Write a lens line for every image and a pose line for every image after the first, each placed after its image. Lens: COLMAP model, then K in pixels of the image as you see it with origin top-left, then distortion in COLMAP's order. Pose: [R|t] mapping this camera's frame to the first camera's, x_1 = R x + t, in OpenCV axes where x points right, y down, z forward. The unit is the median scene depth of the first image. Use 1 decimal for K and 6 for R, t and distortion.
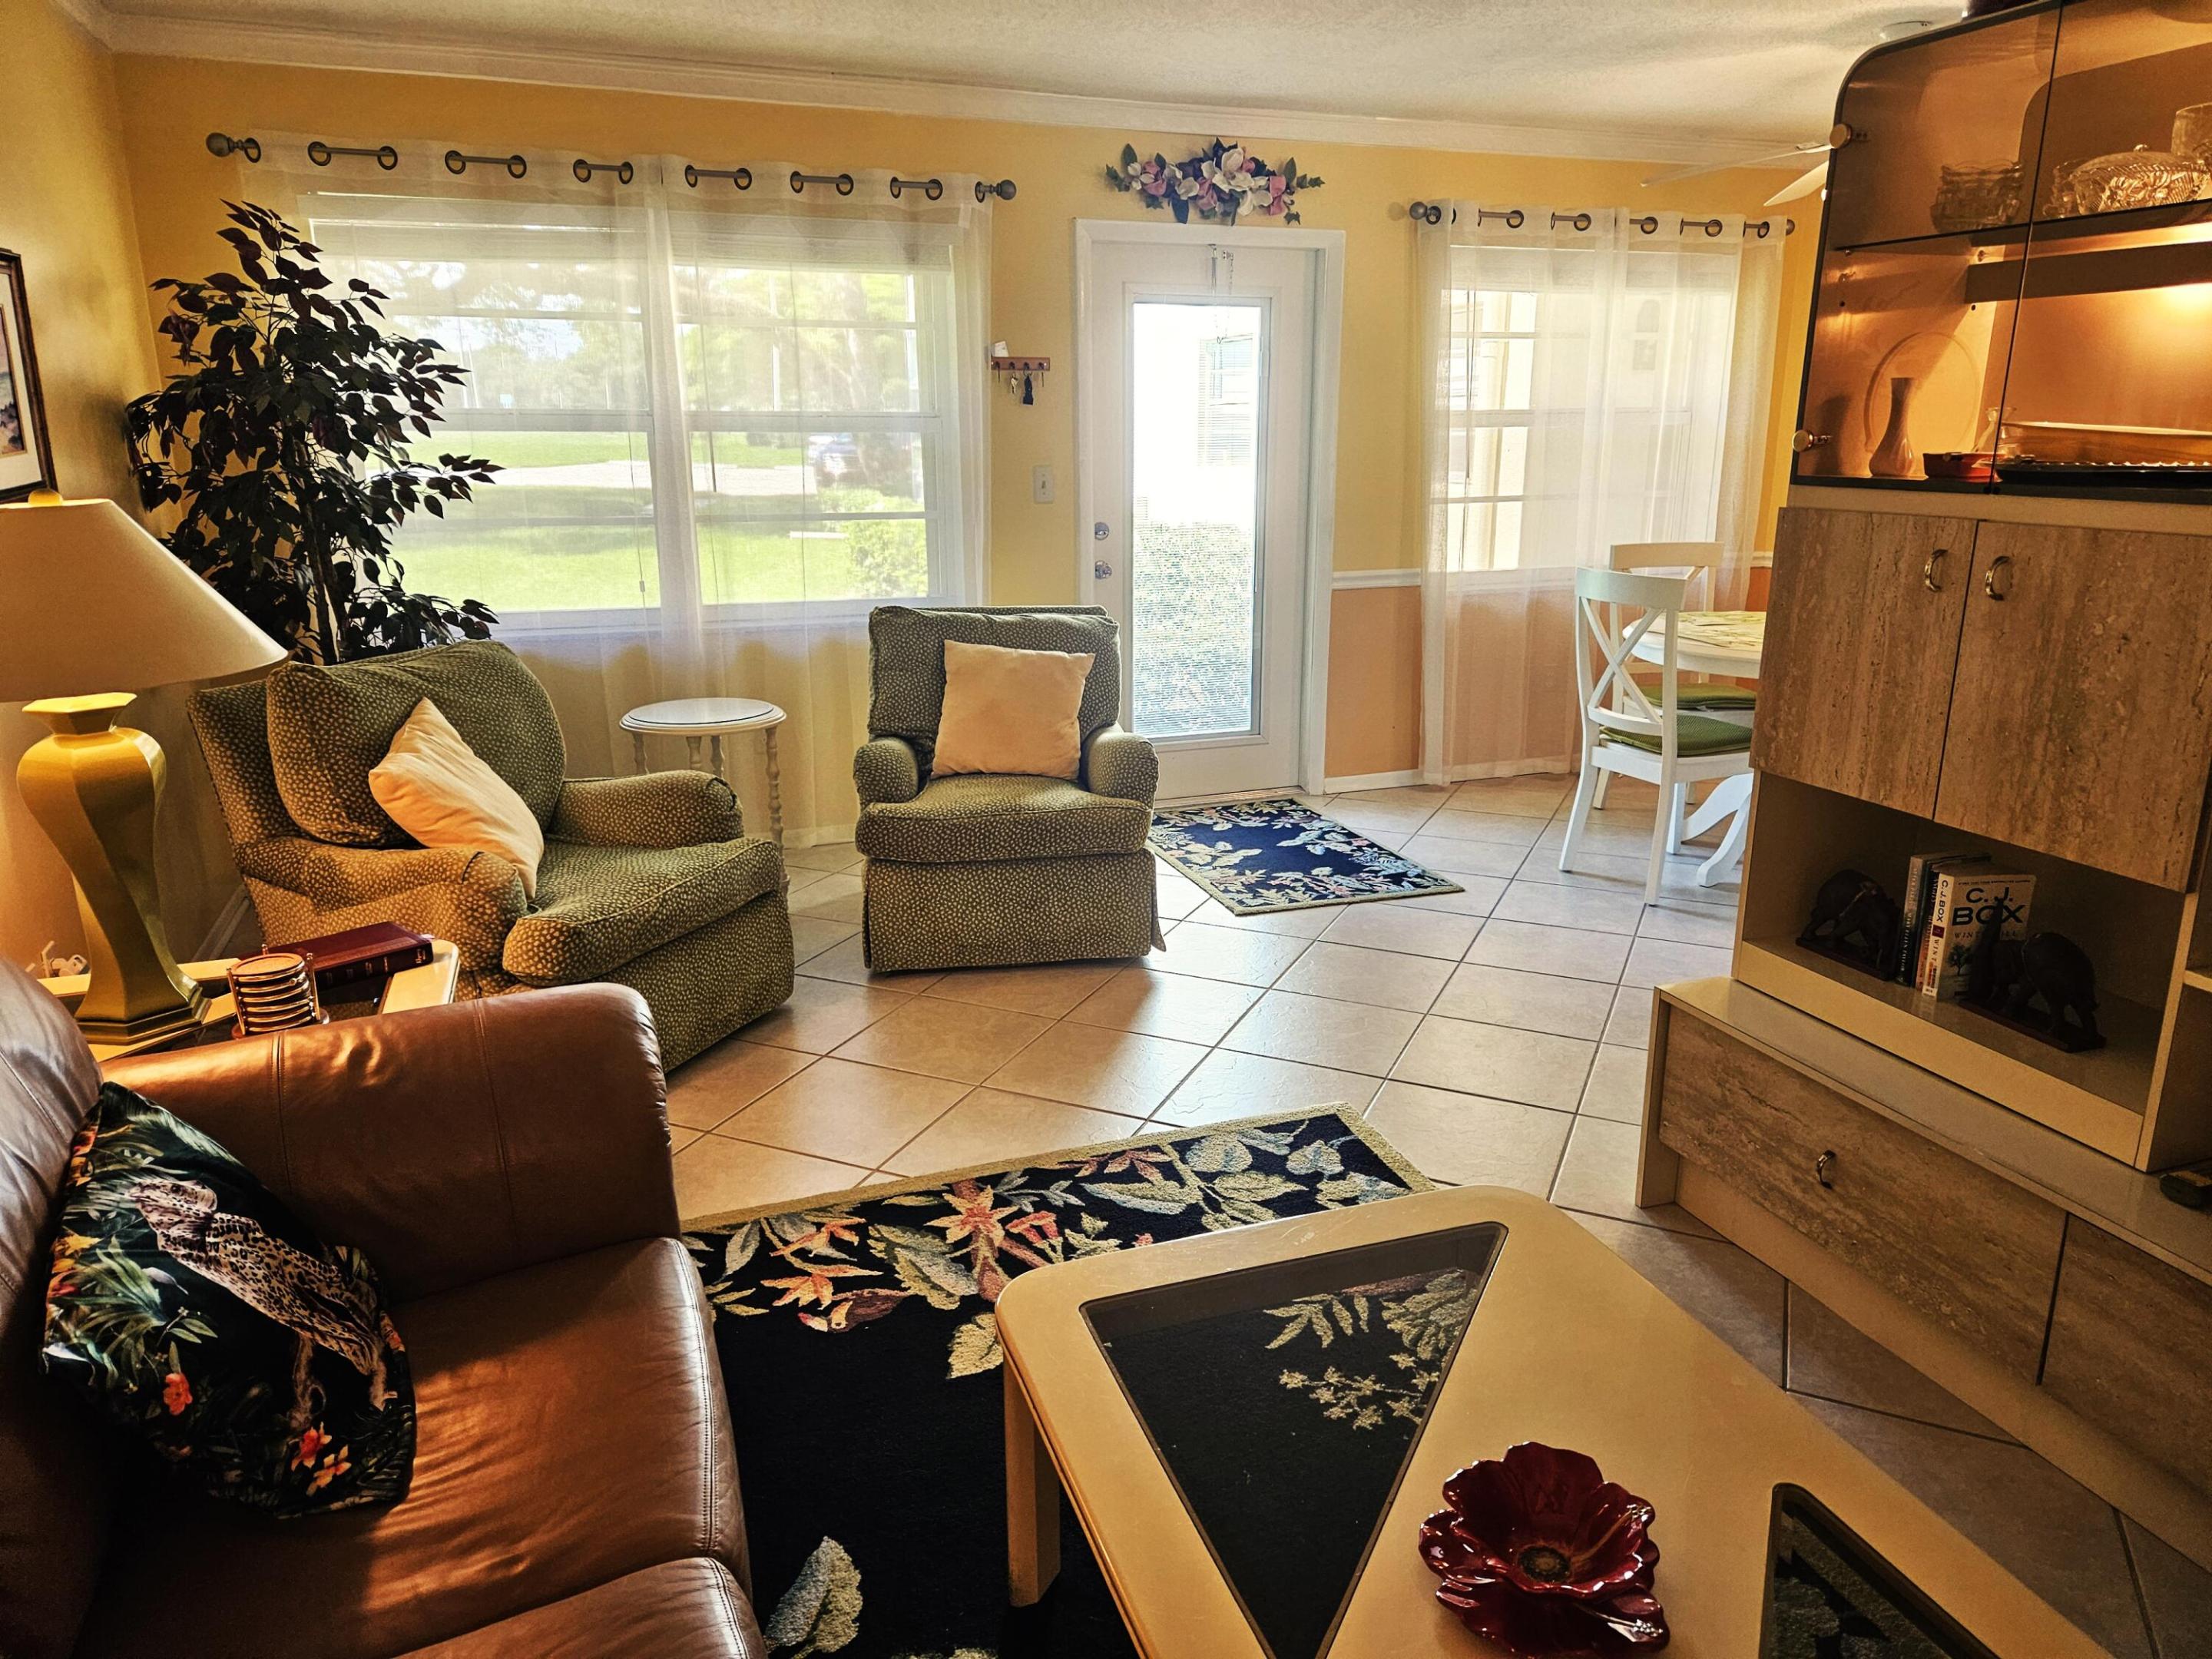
lens RADIAL K [[1515.4, 0, 1137.8], [0, 1515.4, 803.6], [0, 0, 1]] dist [0.069153, -0.059346]
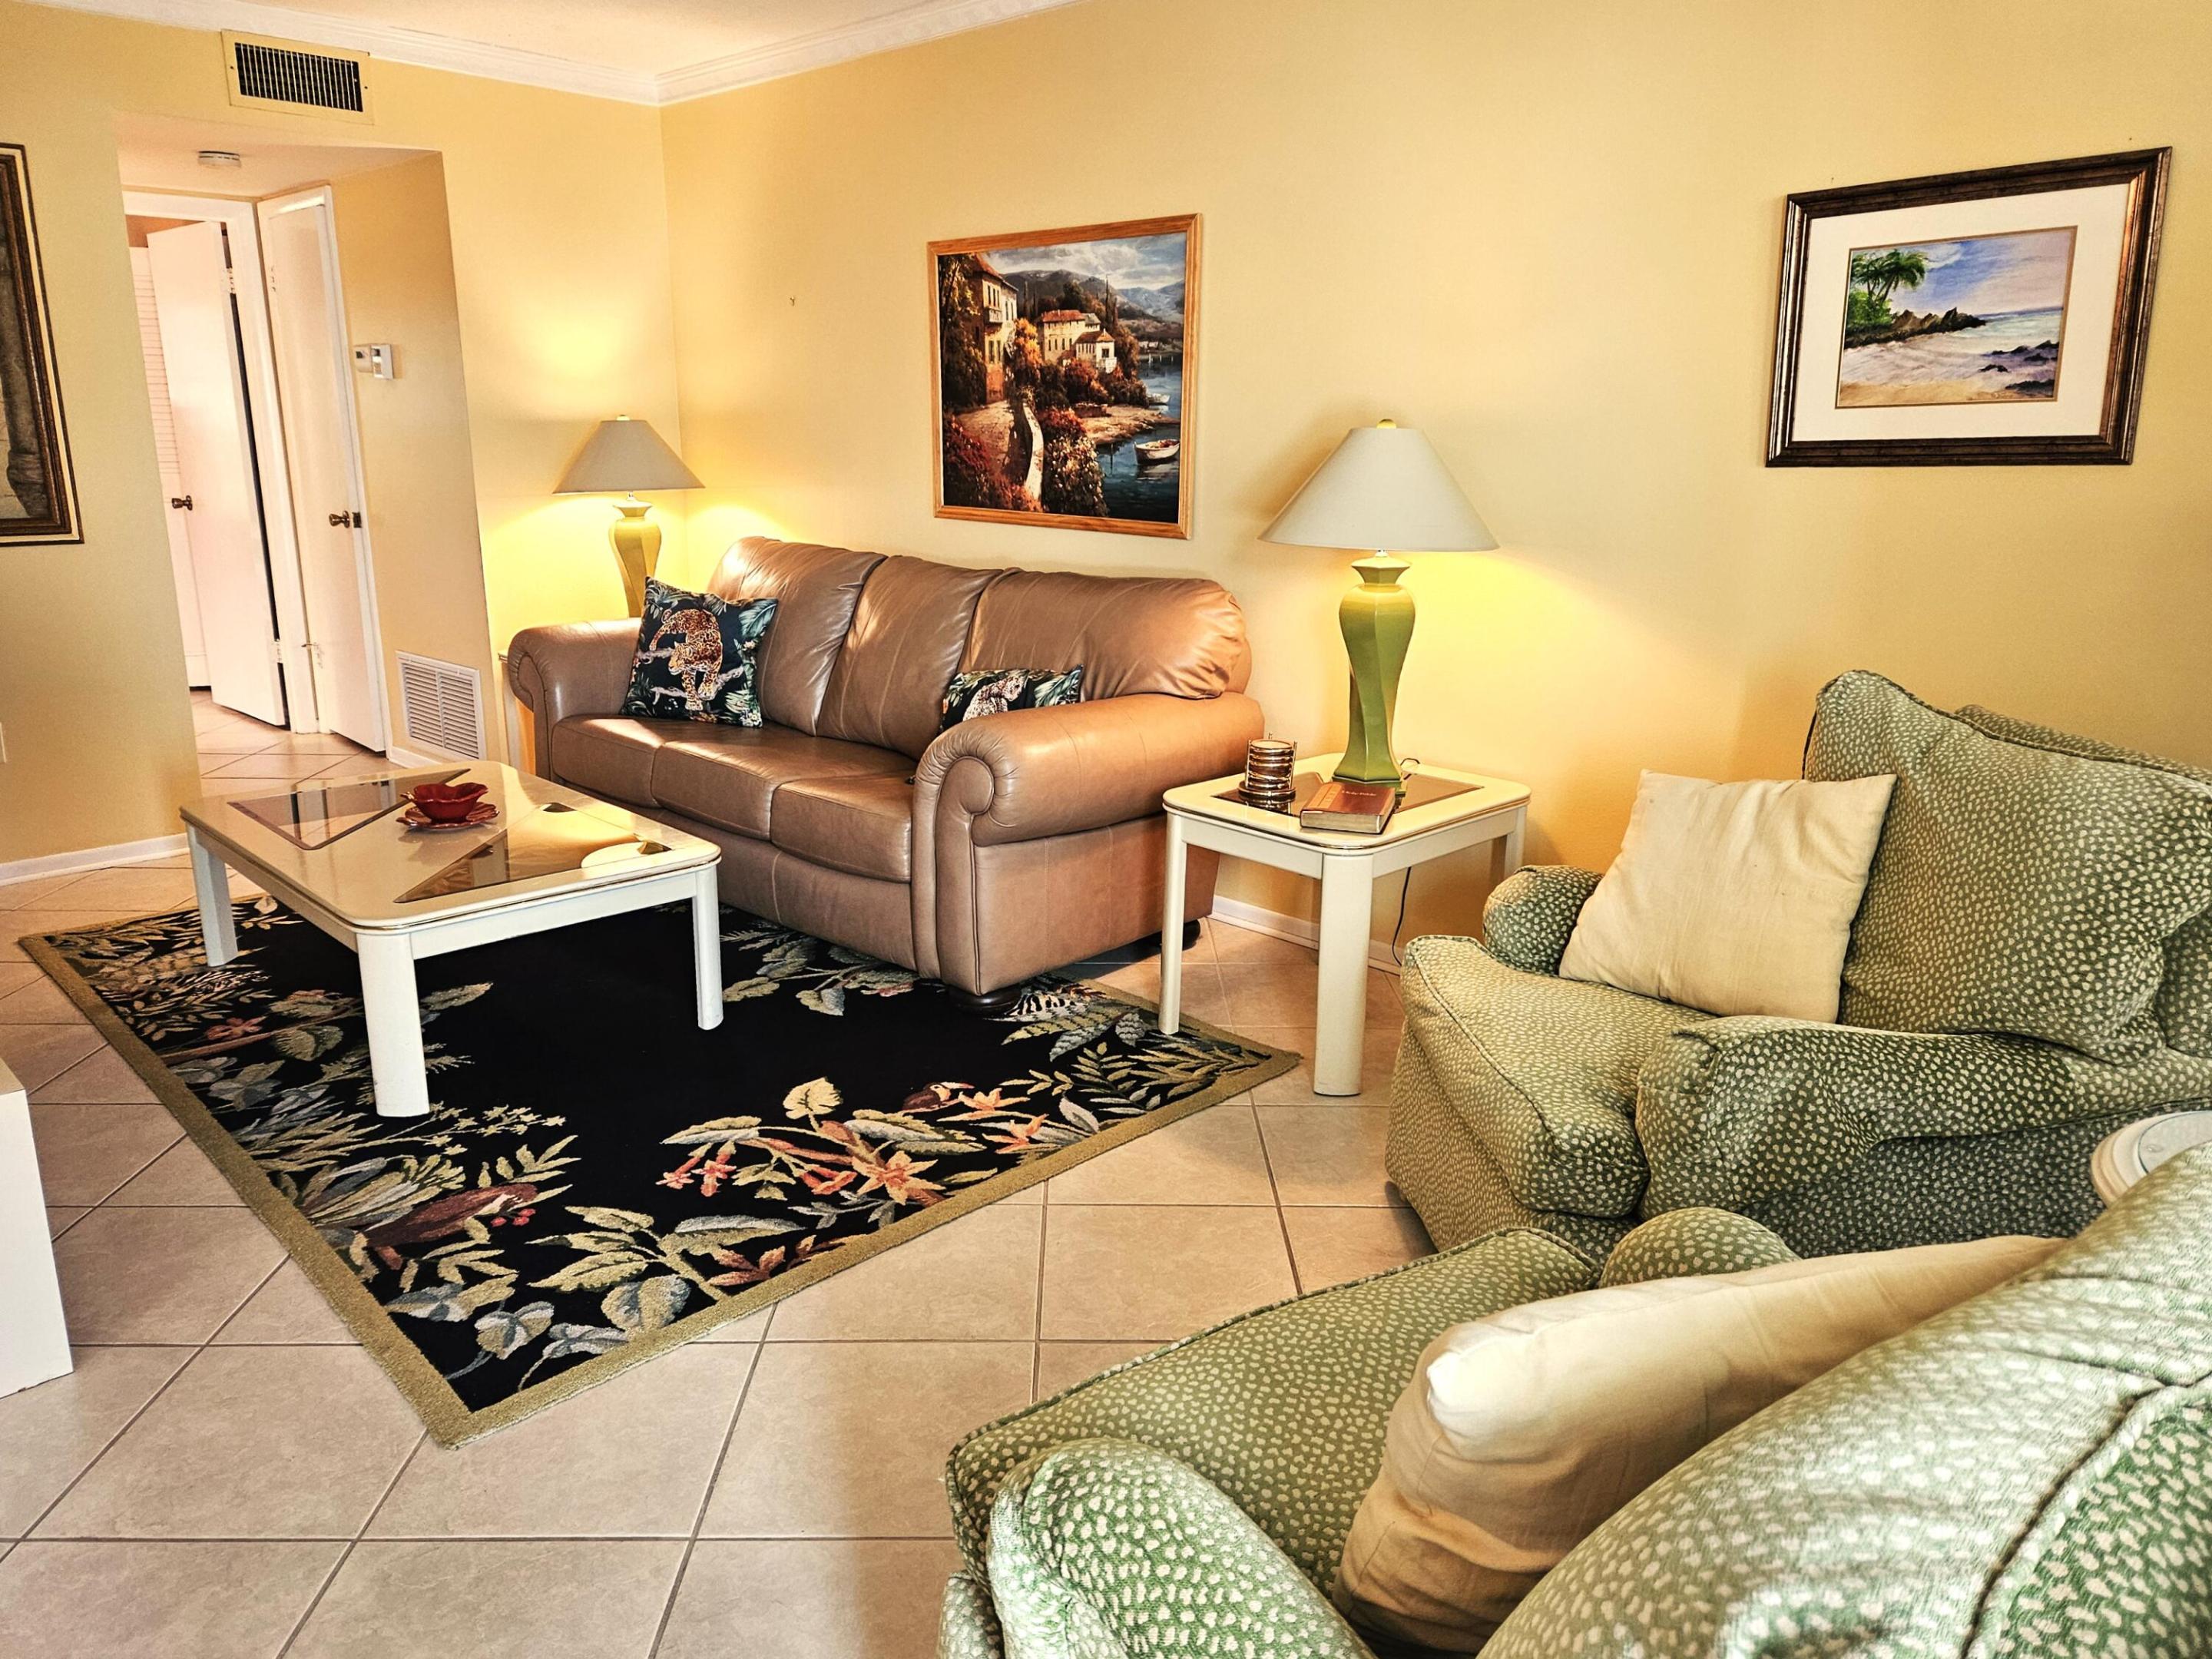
lens RADIAL K [[1515.4, 0, 1110.6], [0, 1515.4, 809.0], [0, 0, 1]] dist [0.069153, -0.059346]
pose [[-0.912297, 0.101800, -0.396675, 0.088672], [-0.101051, 0.882705, 0.458935, -0.271528], [0.396866, 0.458769, -0.795002, 1.163305]]
